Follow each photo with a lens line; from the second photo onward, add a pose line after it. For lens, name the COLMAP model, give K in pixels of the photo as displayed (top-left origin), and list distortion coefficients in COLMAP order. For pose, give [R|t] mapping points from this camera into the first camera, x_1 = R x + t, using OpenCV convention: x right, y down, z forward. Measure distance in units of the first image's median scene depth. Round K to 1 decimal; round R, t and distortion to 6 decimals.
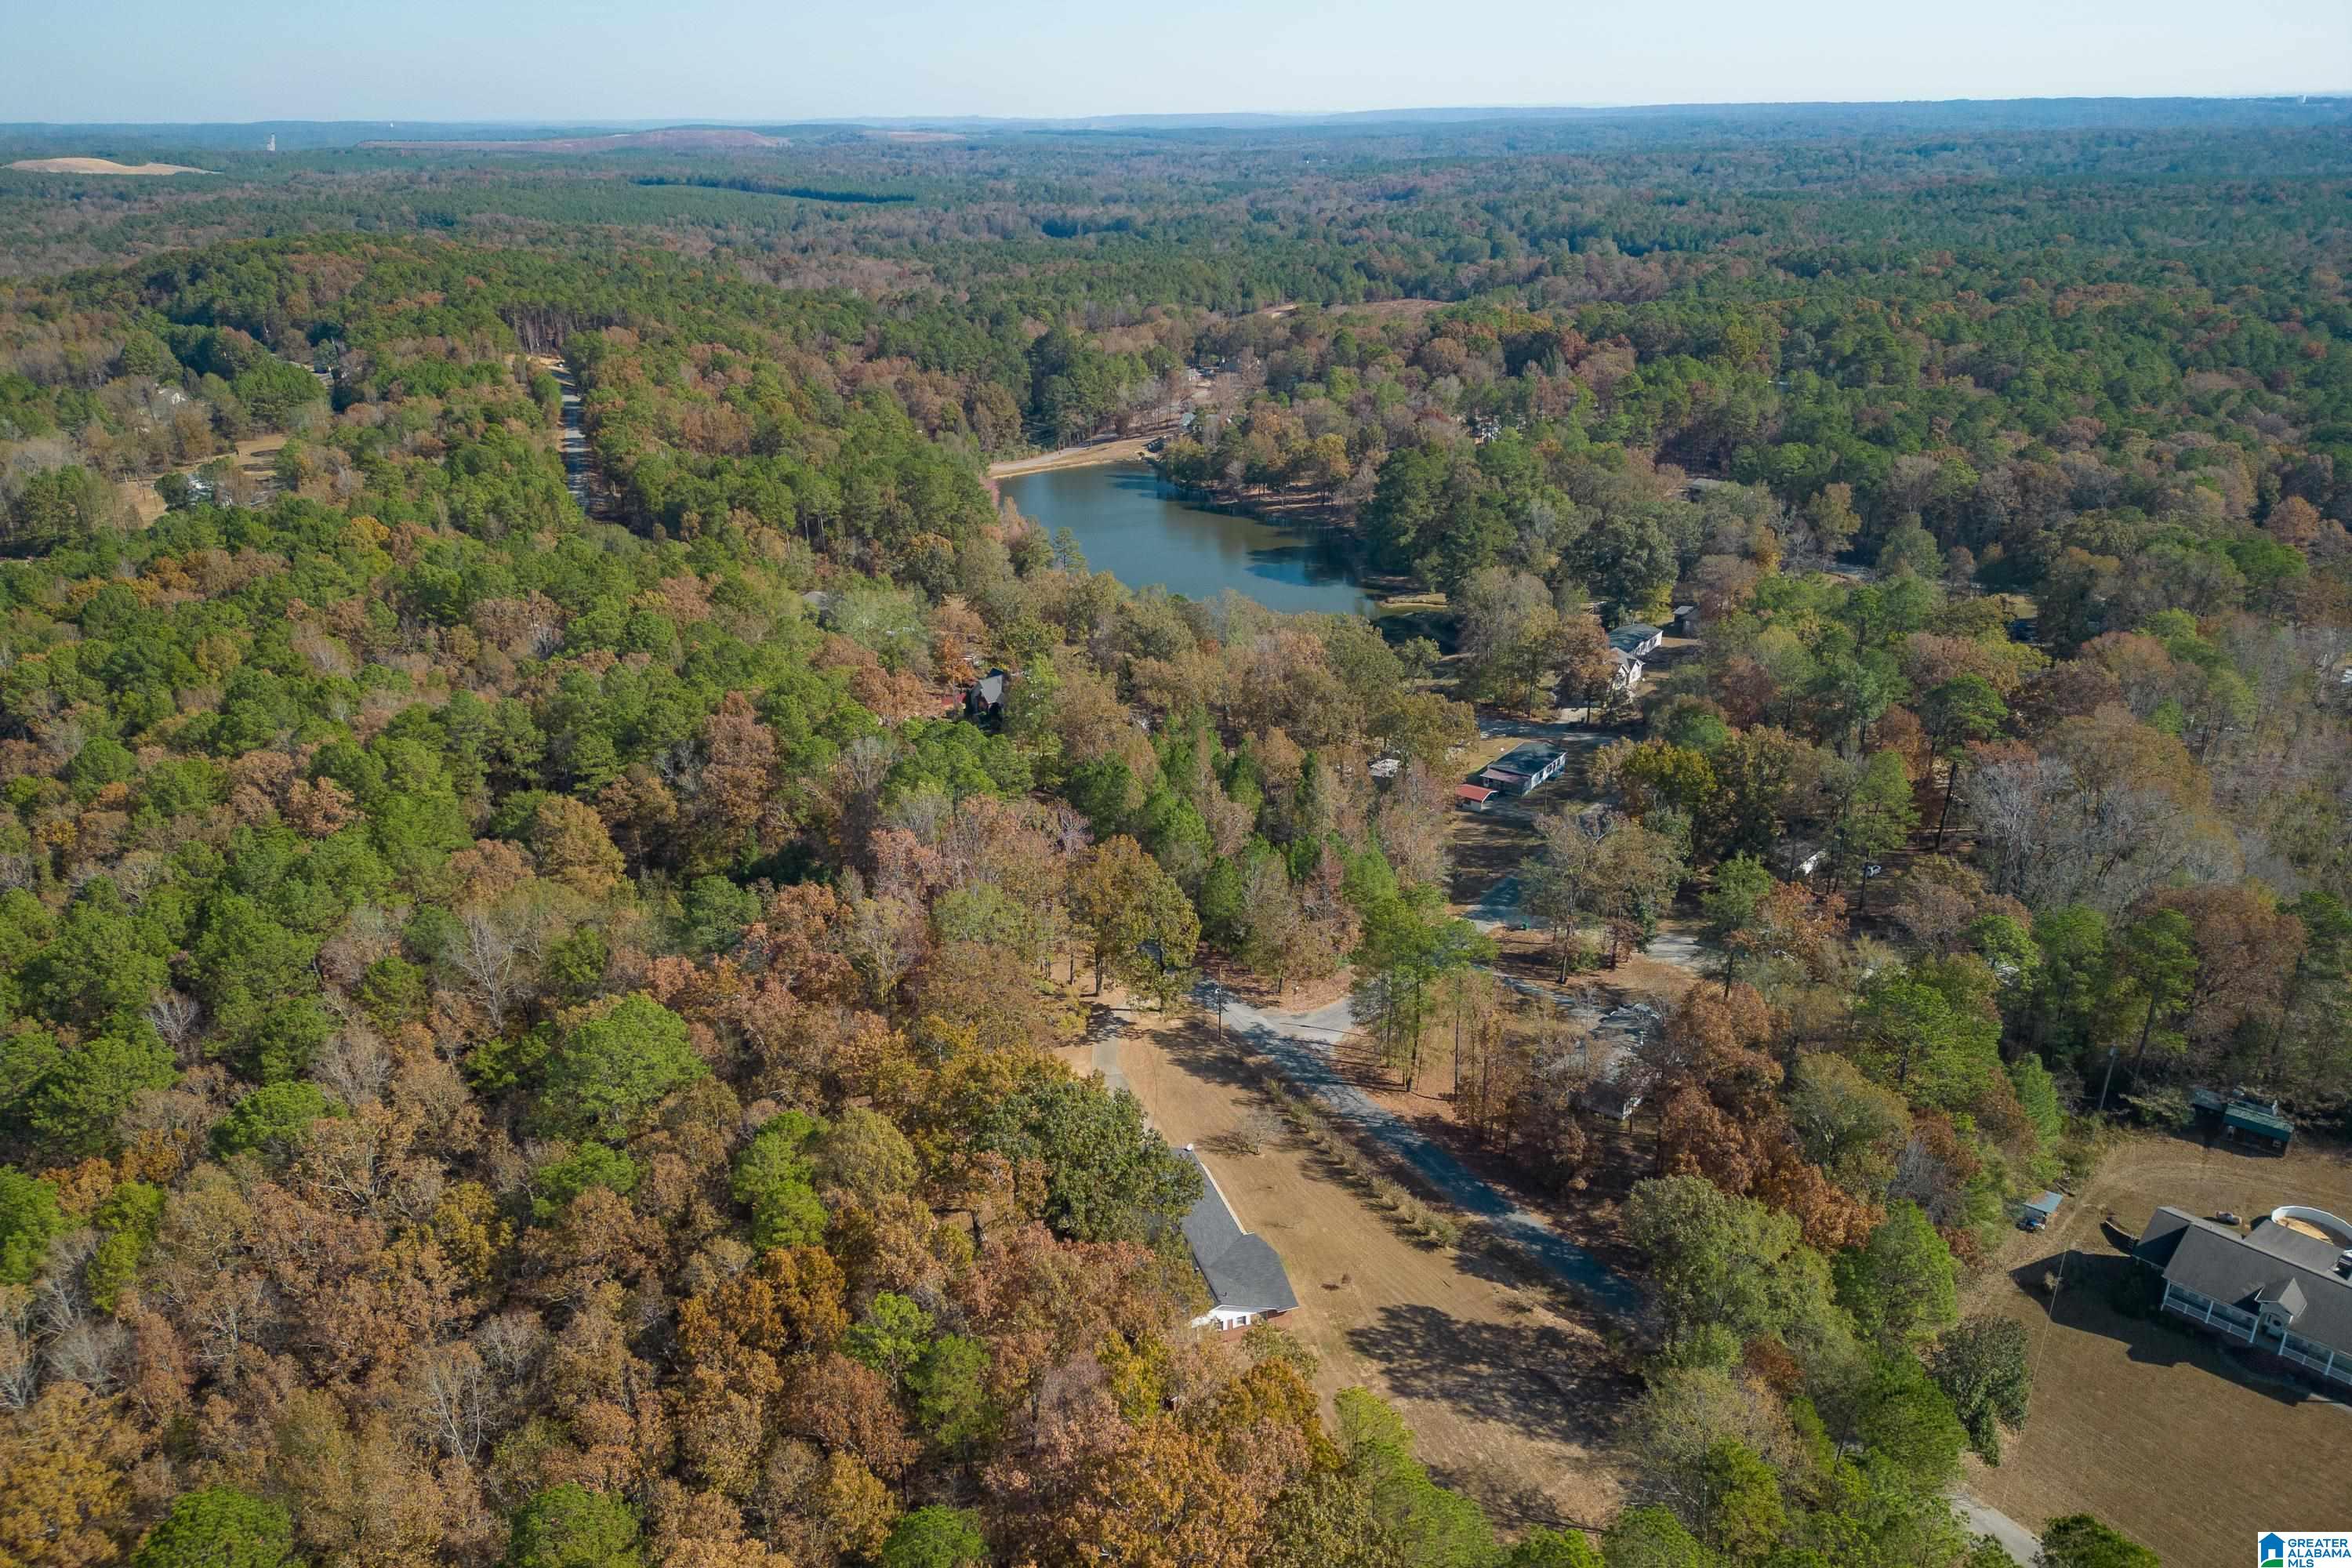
lens RADIAL K [[1647.2, 0, 1176.0], [0, 1647.2, 784.0], [0, 0, 1]] dist [0.078496, -0.084936]
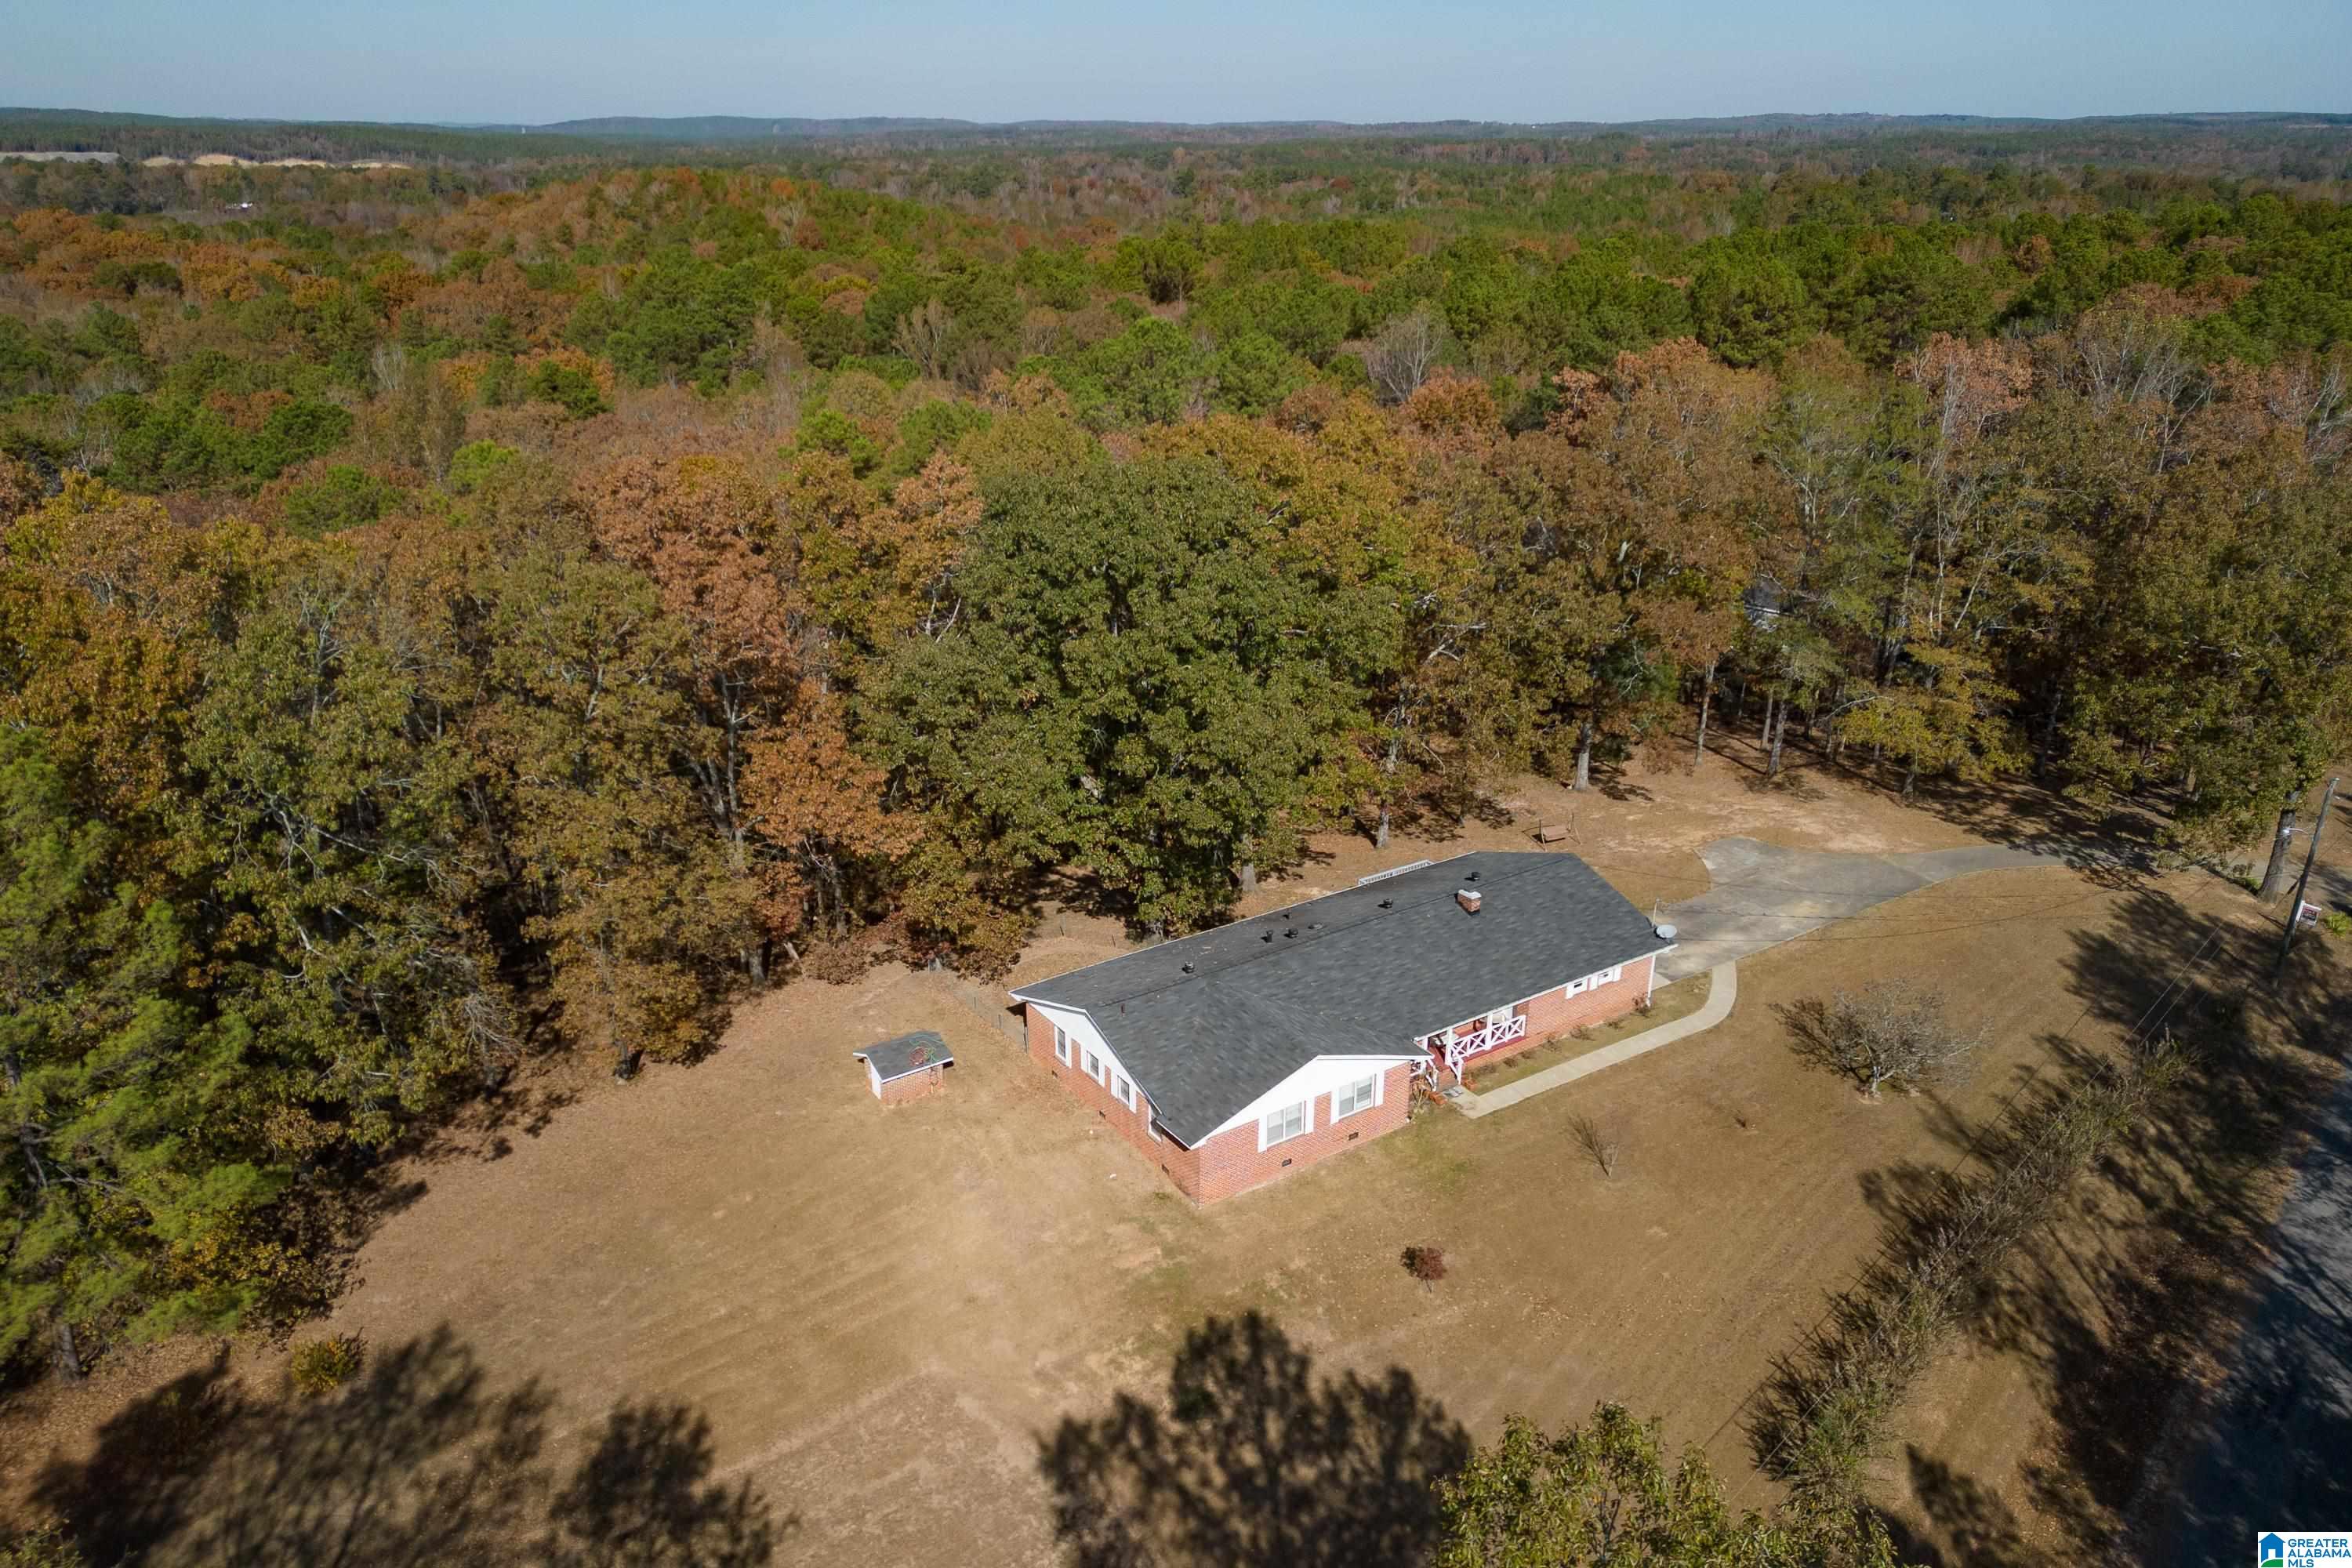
lens RADIAL K [[1689.1, 0, 1176.0], [0, 1689.1, 784.0], [0, 0, 1]] dist [0.087257, -0.084427]
pose [[0.276354, 0.352947, -0.893900, 0.141161], [-0.362005, 0.899844, 0.243378, 0.053250], [0.890270, 0.256338, 0.376444, 0.300123]]
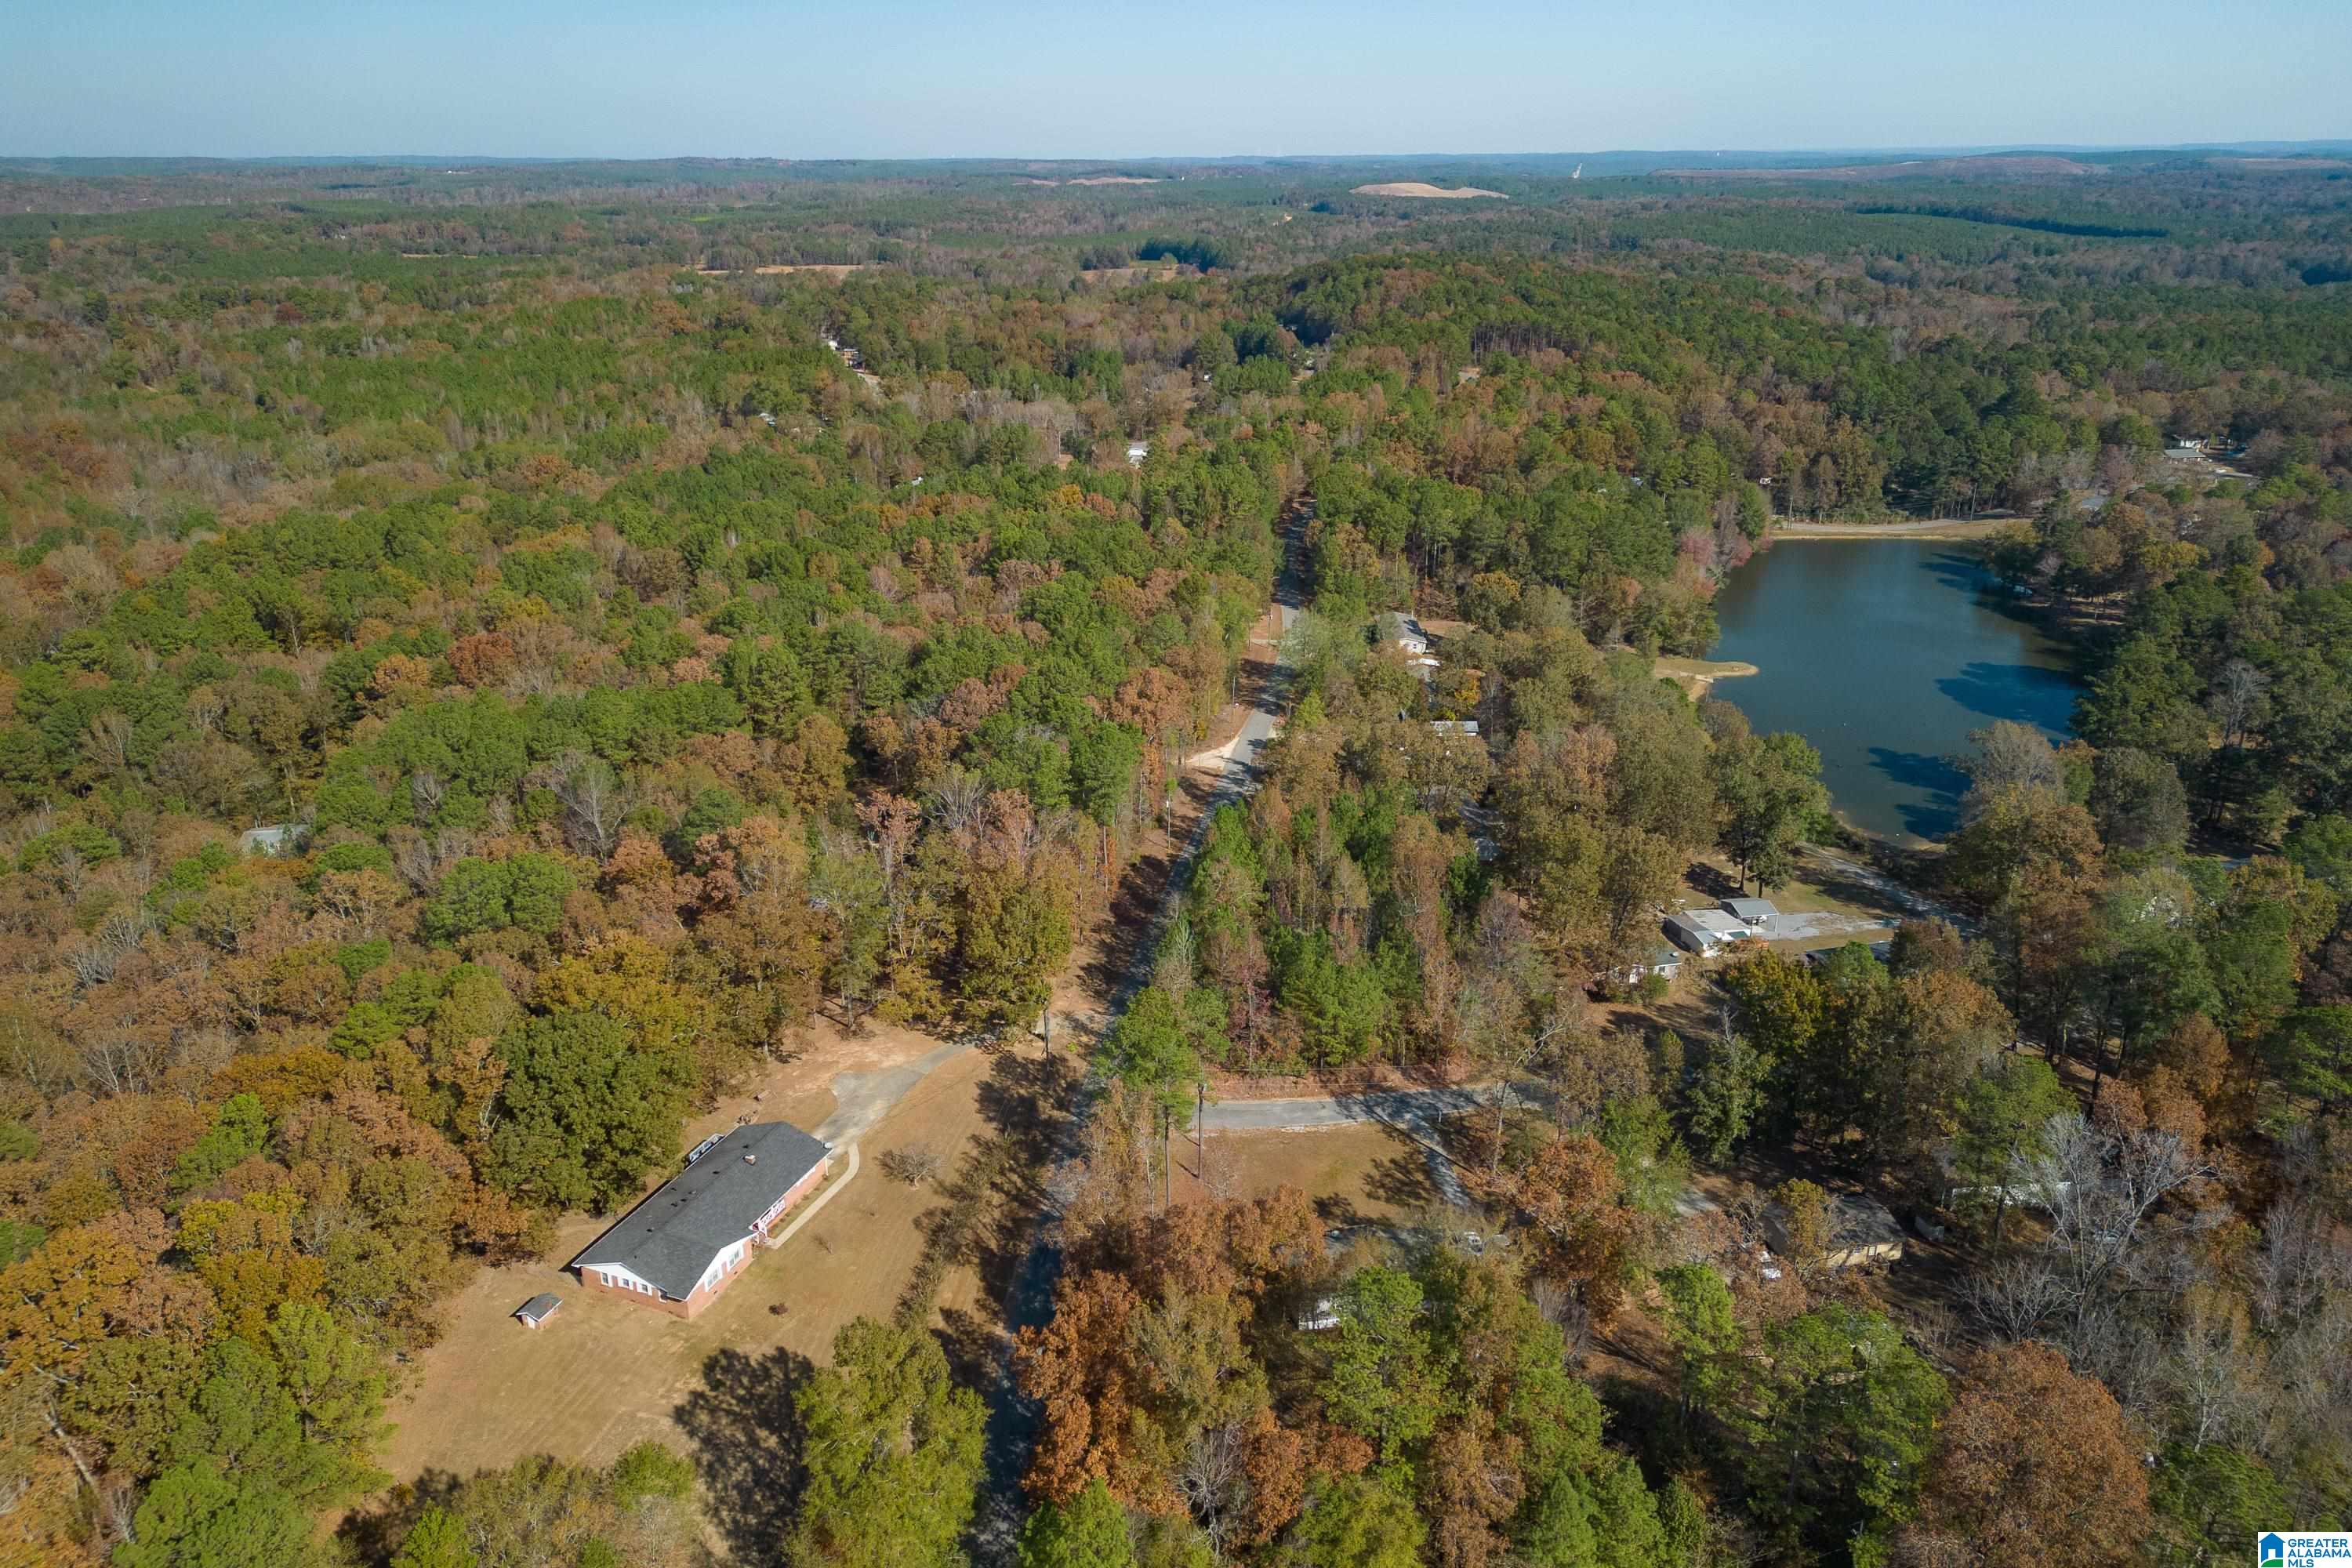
lens RADIAL K [[1665.5, 0, 1173.7], [0, 1665.5, 739.1], [0, 0, 1]] dist [0.087601, -0.090713]
pose [[0.756954, 0.220872, -0.615009, 0.313245], [-0.246294, 0.968170, 0.044565, -0.050735], [0.605276, 0.117739, 0.787260, 0.116944]]
